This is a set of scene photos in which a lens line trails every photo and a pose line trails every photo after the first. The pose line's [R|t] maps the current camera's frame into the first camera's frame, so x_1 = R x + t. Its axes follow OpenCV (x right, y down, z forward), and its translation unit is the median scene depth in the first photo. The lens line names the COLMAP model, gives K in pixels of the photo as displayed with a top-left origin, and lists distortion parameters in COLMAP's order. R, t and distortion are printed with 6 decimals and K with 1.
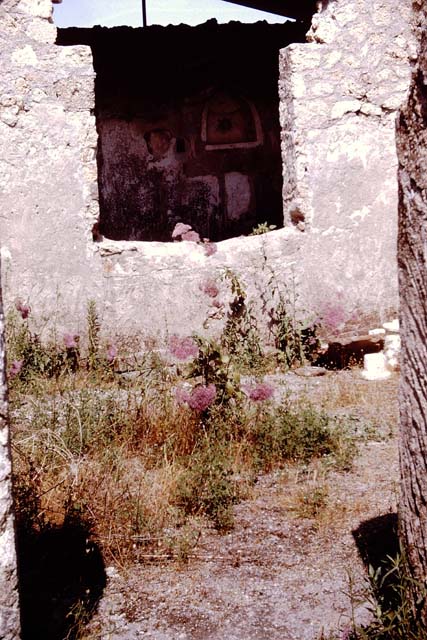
lens RADIAL K [[1004.3, 0, 214.2], [0, 1004.3, 326.0], [0, 0, 1]] dist [-0.158468, 0.000000]
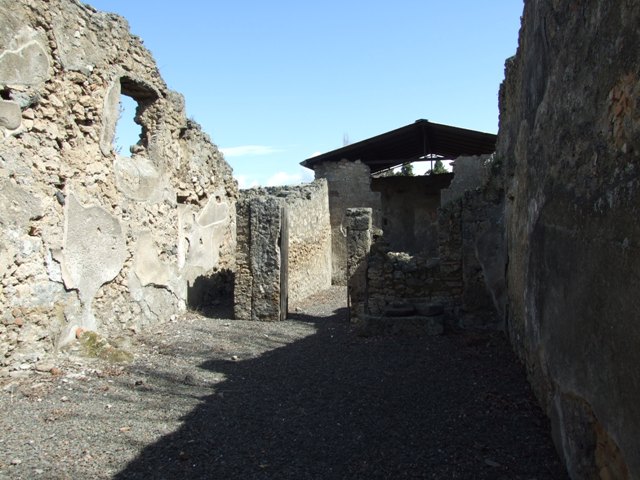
lens RADIAL K [[509.9, 0, 315.0], [0, 509.9, 234.8], [0, 0, 1]] dist [-0.058270, 0.053686]
pose [[0.884833, 0.030854, -0.464885, 0.486692], [-0.087593, 0.991029, -0.100945, 0.068306], [0.457600, 0.130040, 0.879597, -0.638876]]
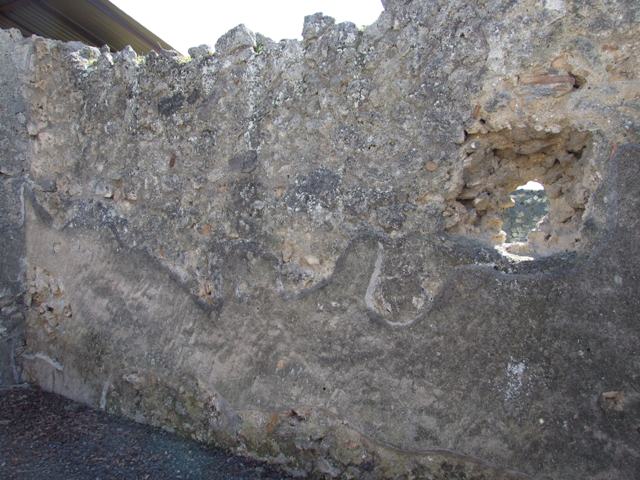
lens RADIAL K [[509.9, 0, 320.0], [0, 509.9, 229.6], [0, 0, 1]] dist [-0.058270, 0.053686]
pose [[0.703943, 0.052372, 0.708323, 0.022390], [0.040573, 0.992684, -0.113719, -0.075318], [-0.709097, 0.108790, 0.696668, 0.346307]]
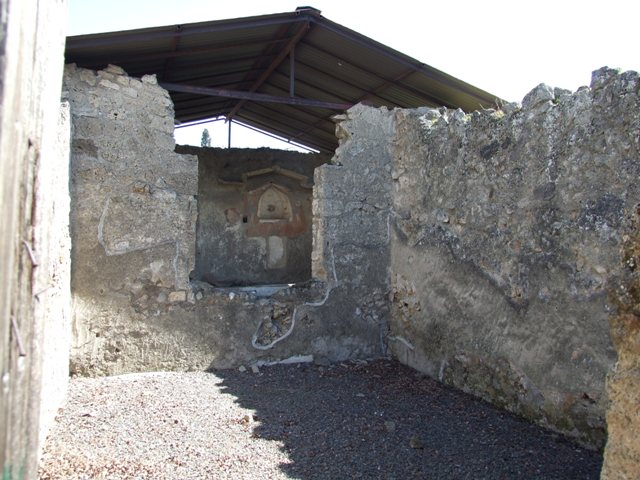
lens RADIAL K [[509.9, 0, 320.4], [0, 509.9, 233.5], [0, 0, 1]] dist [-0.058270, 0.053686]
pose [[0.989399, 0.065270, 0.129726, -0.027515], [-0.045668, 0.987826, -0.148708, -0.047565], [-0.137853, 0.141207, 0.980335, 0.192123]]
